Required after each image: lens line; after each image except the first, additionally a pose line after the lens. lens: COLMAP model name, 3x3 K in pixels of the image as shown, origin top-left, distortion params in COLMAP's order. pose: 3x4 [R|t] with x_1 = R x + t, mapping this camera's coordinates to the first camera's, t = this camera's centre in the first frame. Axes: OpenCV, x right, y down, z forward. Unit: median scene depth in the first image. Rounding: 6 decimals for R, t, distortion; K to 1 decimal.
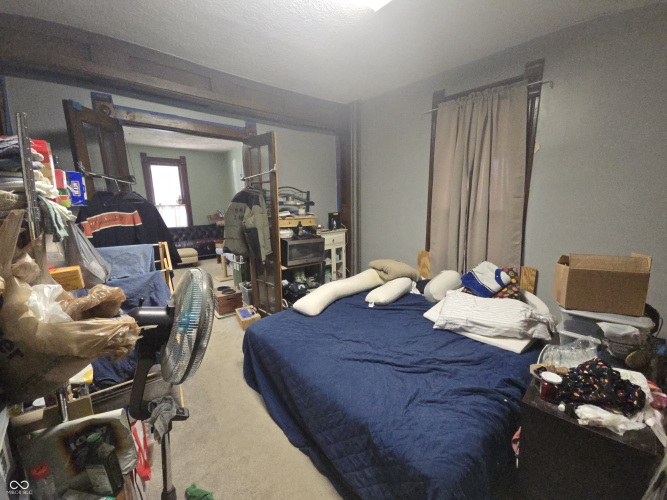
lens RADIAL K [[269.4, 0, 335.4], [0, 269.4, 248.8], [0, 0, 1]] dist [0.001109, -0.007503]
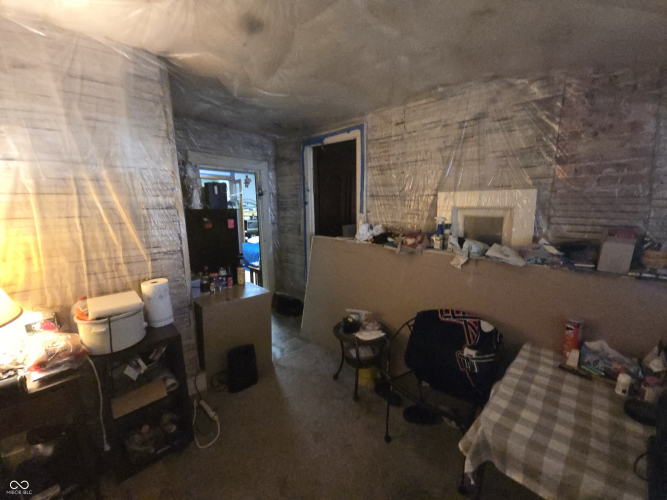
lens RADIAL K [[269.4, 0, 334.2], [0, 269.4, 248.4], [0, 0, 1]] dist [0.001109, -0.007503]
pose [[0.996136, 0.000293, 0.087824, 0.399327], [0.001470, 0.999799, -0.020006, 0.273769], [-0.087812, 0.020058, 0.995935, -1.521073]]
